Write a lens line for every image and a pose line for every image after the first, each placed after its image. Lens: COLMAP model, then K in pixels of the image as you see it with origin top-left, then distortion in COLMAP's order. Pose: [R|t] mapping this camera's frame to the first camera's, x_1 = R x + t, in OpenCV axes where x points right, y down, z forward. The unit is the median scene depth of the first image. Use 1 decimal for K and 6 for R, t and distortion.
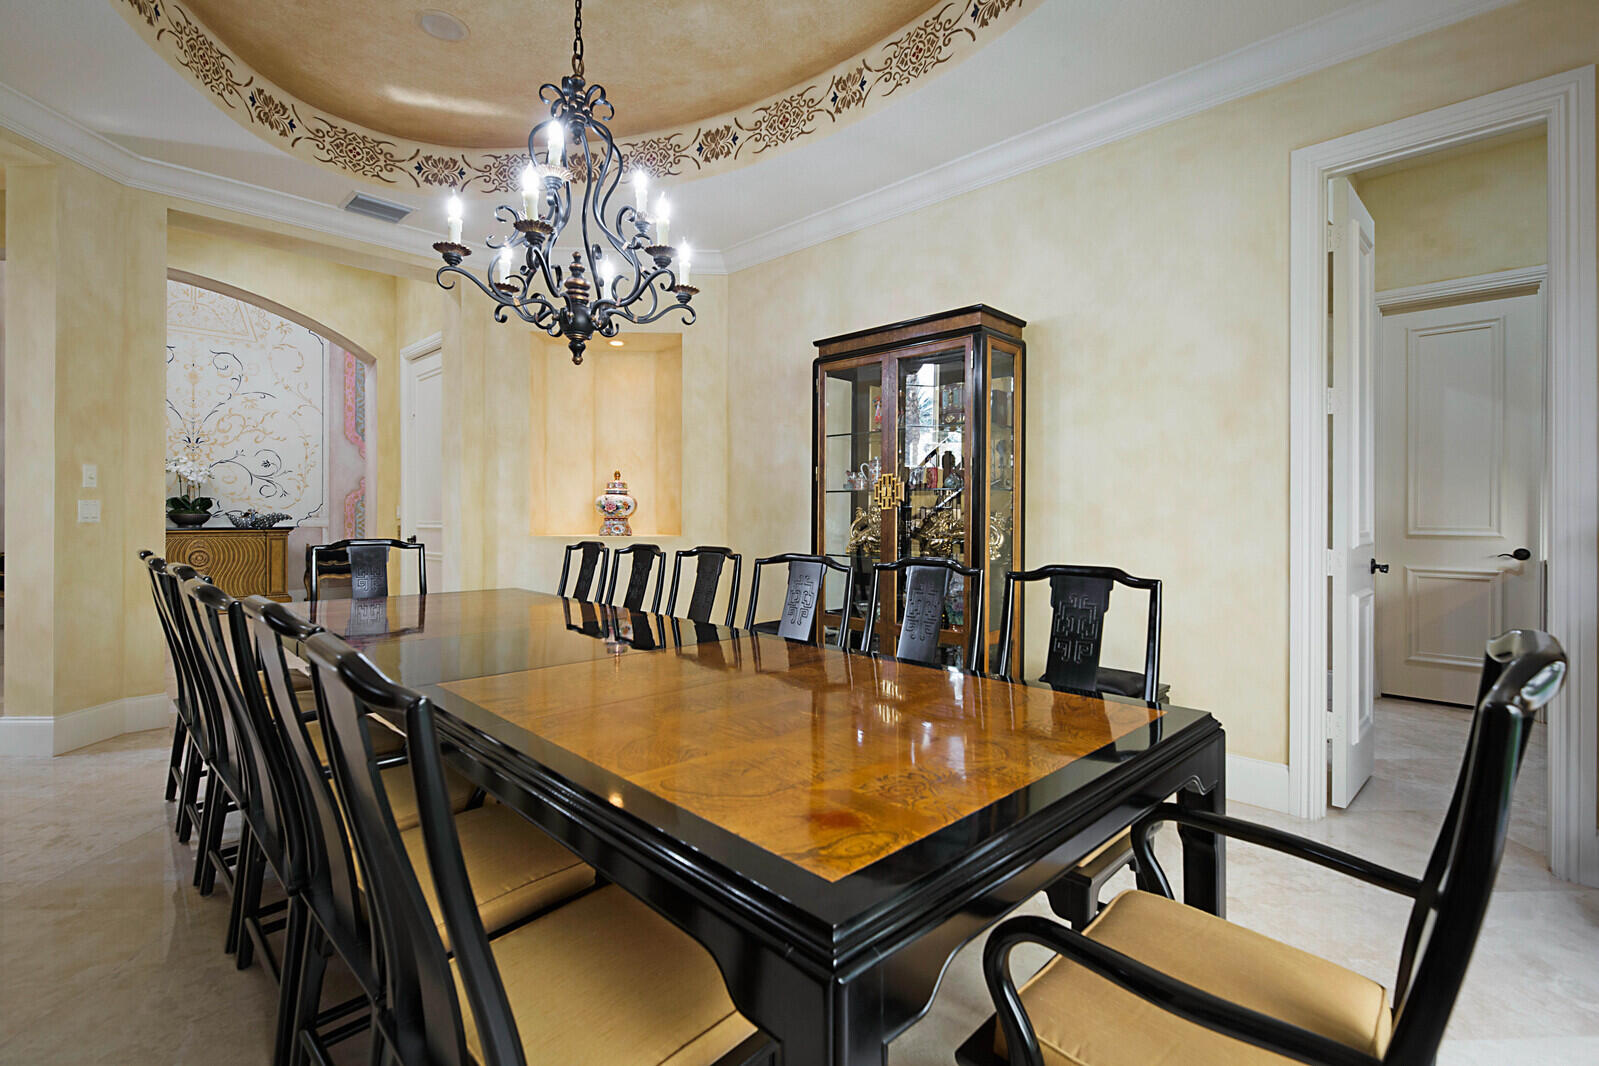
lens RADIAL K [[718.5, 0, 767.6], [0, 718.5, 504.8], [0, 0, 1]] dist [-0.000449, -0.000488]
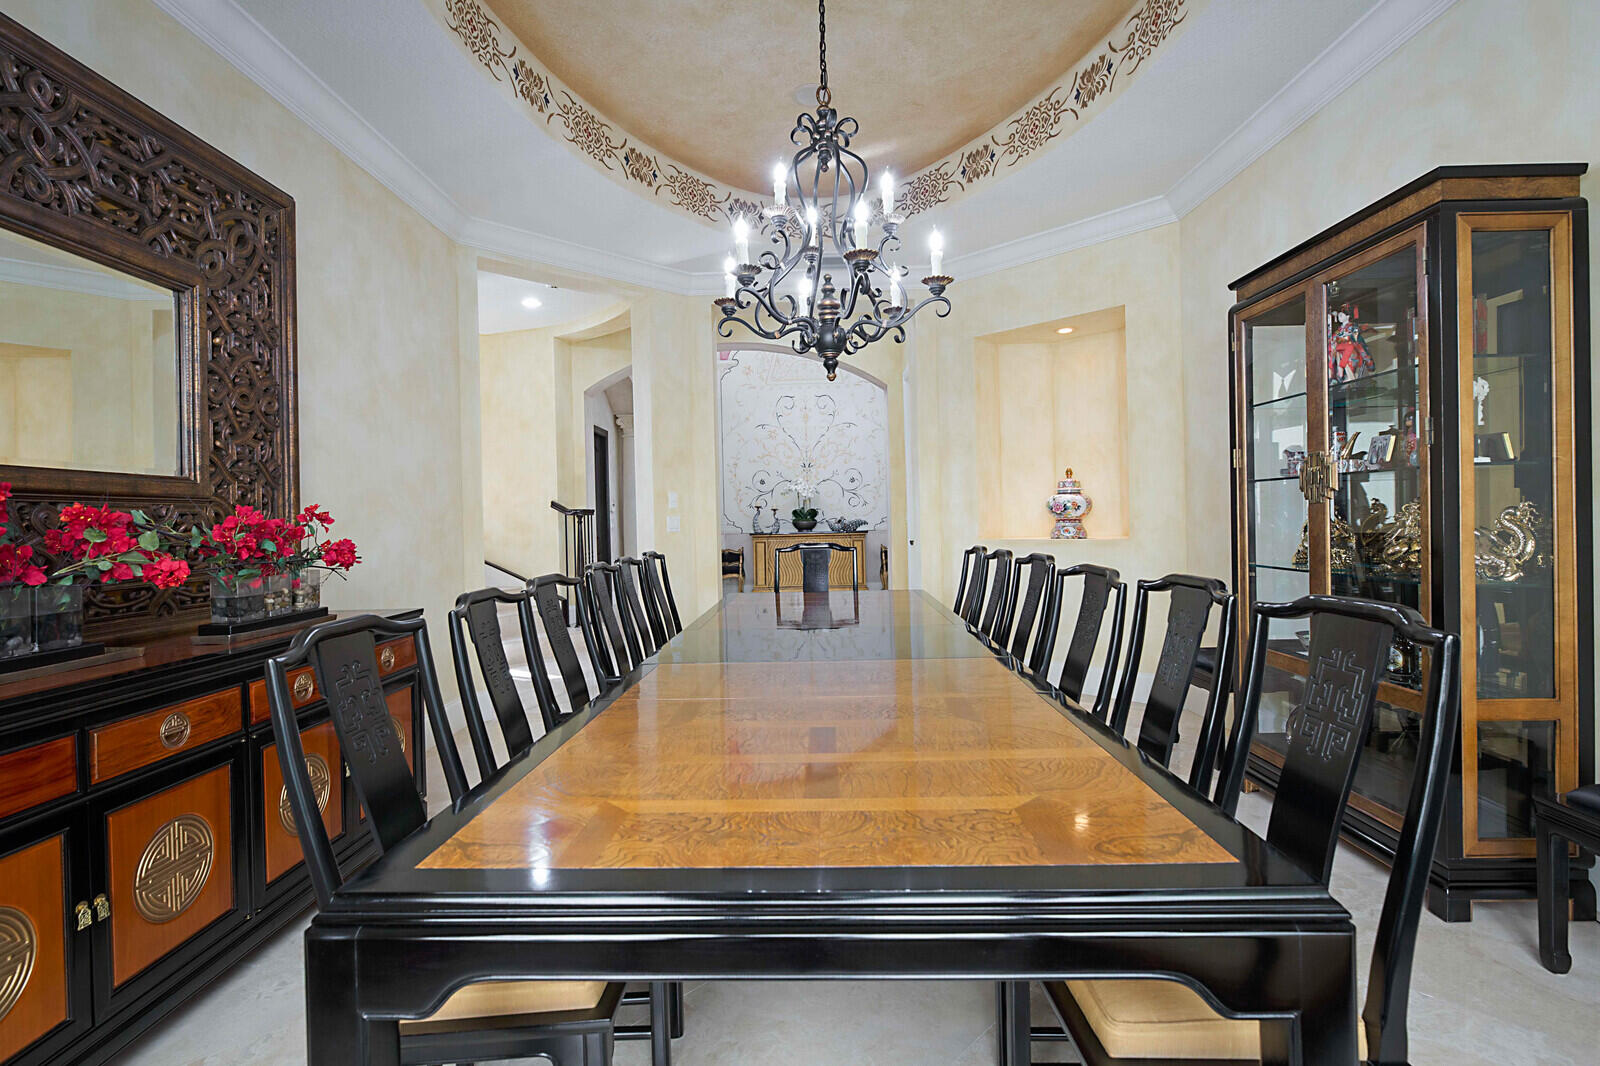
lens RADIAL K [[718.9, 0, 801.0], [0, 718.9, 516.4], [0, 0, 1]] dist [-0.000449, -0.000488]
pose [[0.709380, -0.024728, -0.704393, 0.273502], [0.037274, 0.999302, 0.002458, -0.000607], [0.703840, -0.027999, 0.709806, 0.133829]]
